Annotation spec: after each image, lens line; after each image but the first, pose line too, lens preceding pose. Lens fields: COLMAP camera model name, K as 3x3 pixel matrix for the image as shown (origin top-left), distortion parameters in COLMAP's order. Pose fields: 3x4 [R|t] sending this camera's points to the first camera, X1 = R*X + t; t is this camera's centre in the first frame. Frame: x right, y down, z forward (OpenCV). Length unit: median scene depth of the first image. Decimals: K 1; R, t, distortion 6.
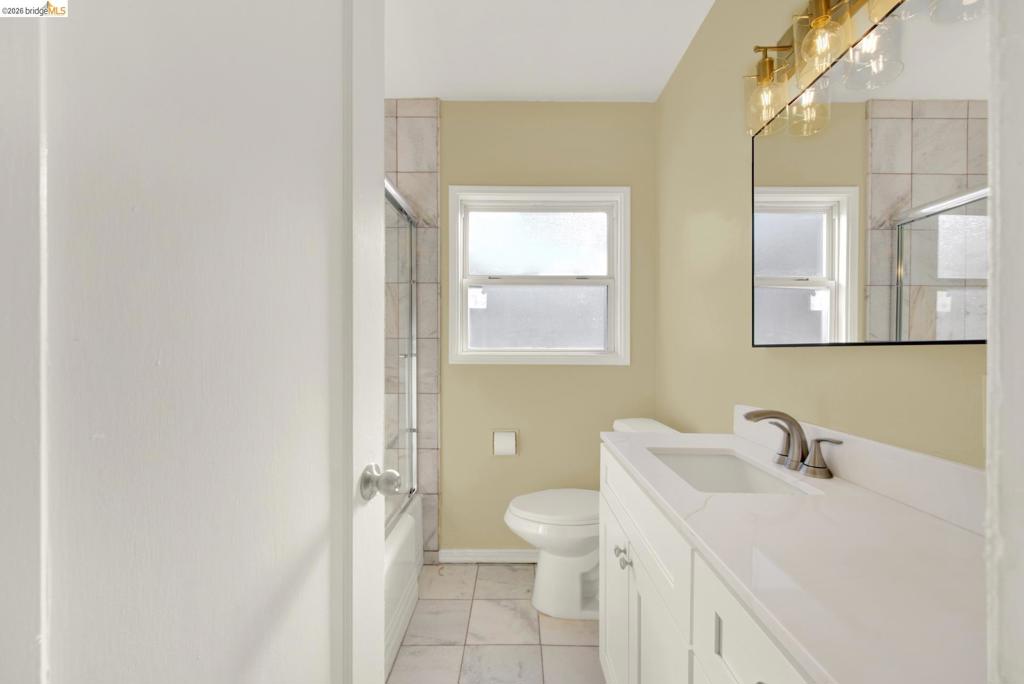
lens RADIAL K [[419.7, 0, 513.7], [0, 419.7, 346.0], [0, 0, 1]] dist [-0.000242, -0.000775]
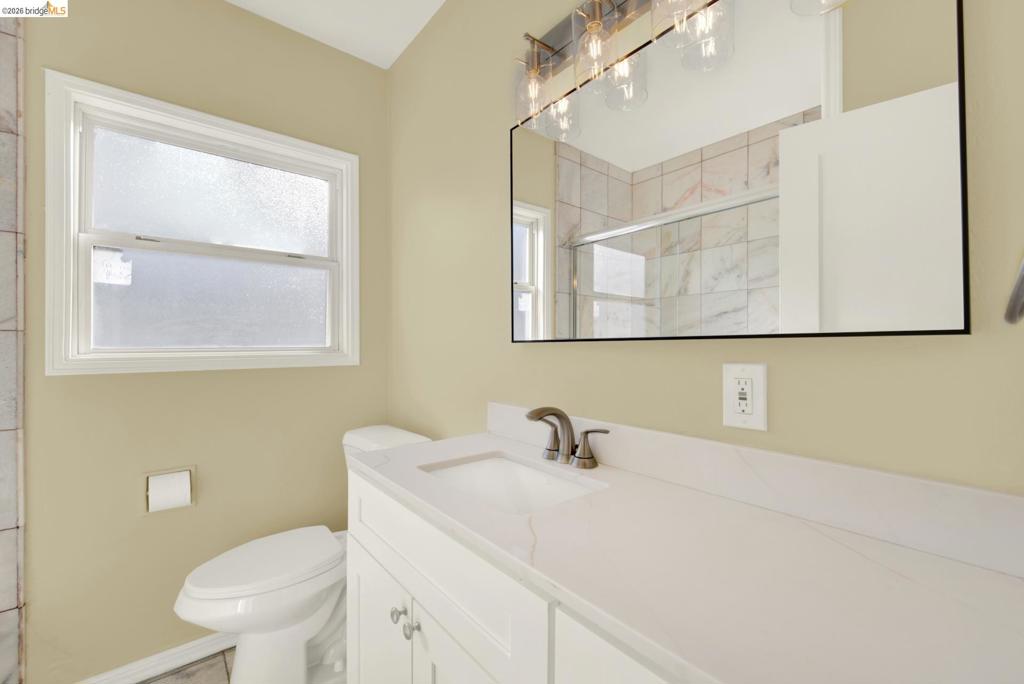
lens RADIAL K [[419.7, 0, 509.8], [0, 419.7, 342.2], [0, 0, 1]] dist [-0.000242, -0.000775]
pose [[0.763150, -0.001318, 0.646220, -0.045049], [0.004222, 0.999987, -0.002947, 0.002270], [-0.646207, 0.004978, 0.763146, 0.163569]]
